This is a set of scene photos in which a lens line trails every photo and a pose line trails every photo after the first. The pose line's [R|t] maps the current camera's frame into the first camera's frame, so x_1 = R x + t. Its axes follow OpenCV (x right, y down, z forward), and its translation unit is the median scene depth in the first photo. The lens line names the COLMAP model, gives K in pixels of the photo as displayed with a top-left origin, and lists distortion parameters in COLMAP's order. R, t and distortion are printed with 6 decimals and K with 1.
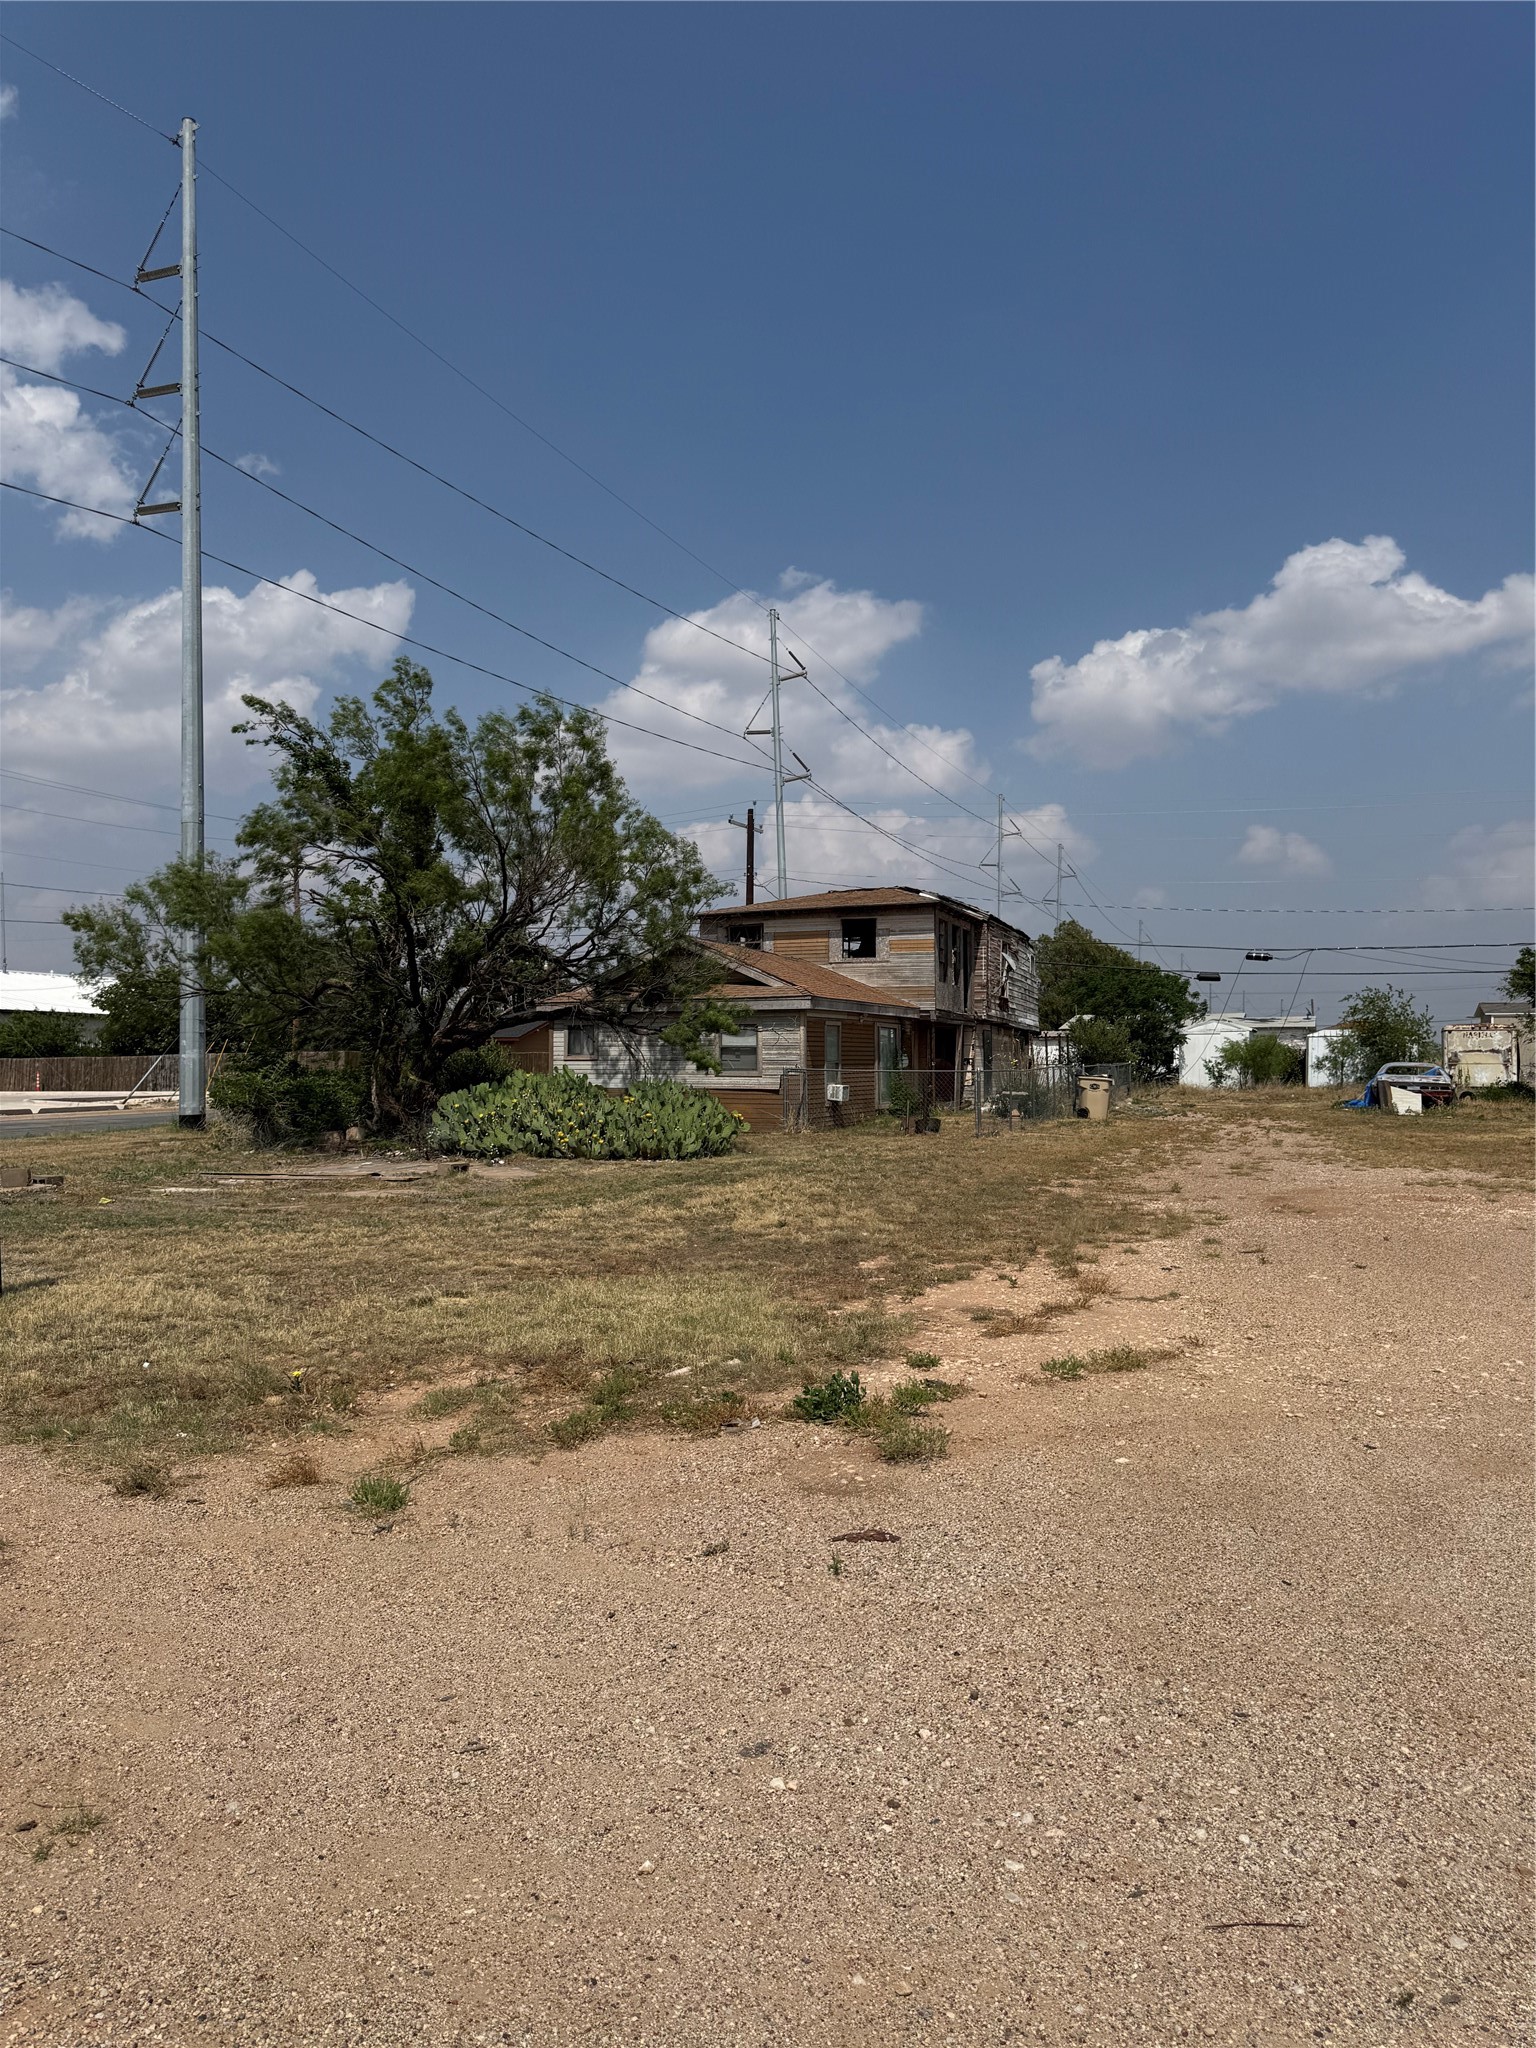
lens RADIAL K [[1381.2, 0, 900.5], [0, 1381.2, 1038.6], [0, 0, 1]] dist [0.695364, 0.000312]
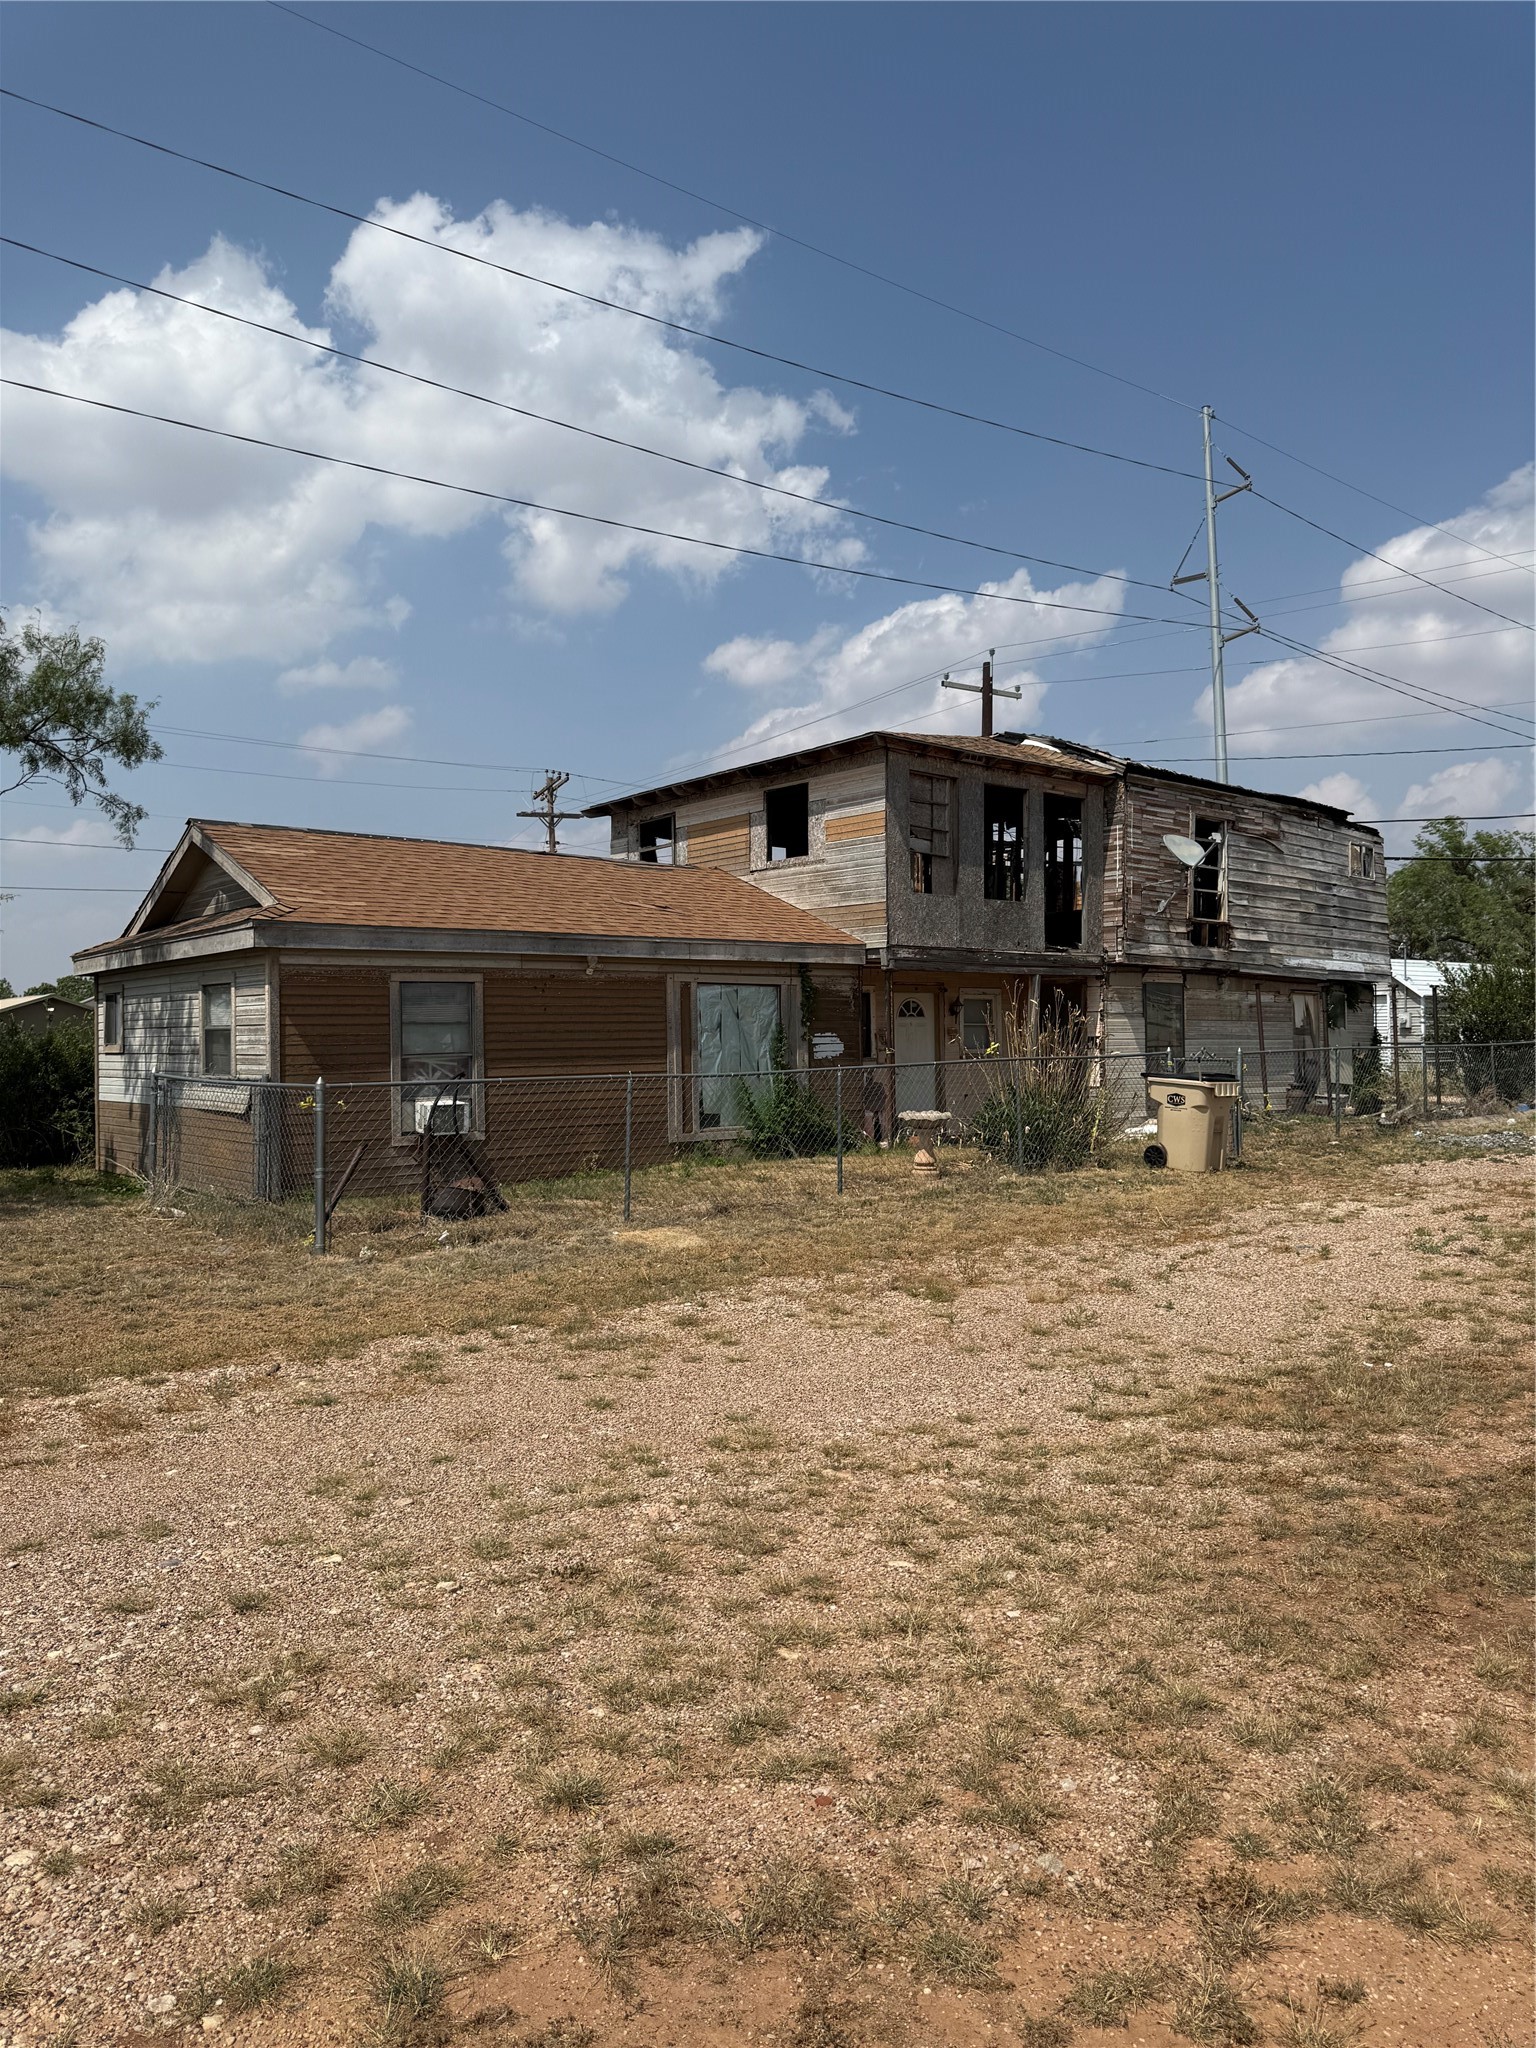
lens RADIAL K [[1547.7, 0, 768.0], [0, 1547.7, 1024.0], [0, 0, 1]] dist [0.003321, 0.000272]
pose [[0.856154, -0.013149, -0.516553, 0.329933], [0.019397, 0.999789, 0.006700, 0.003502], [0.516356, -0.015756, 0.856229, 0.560593]]
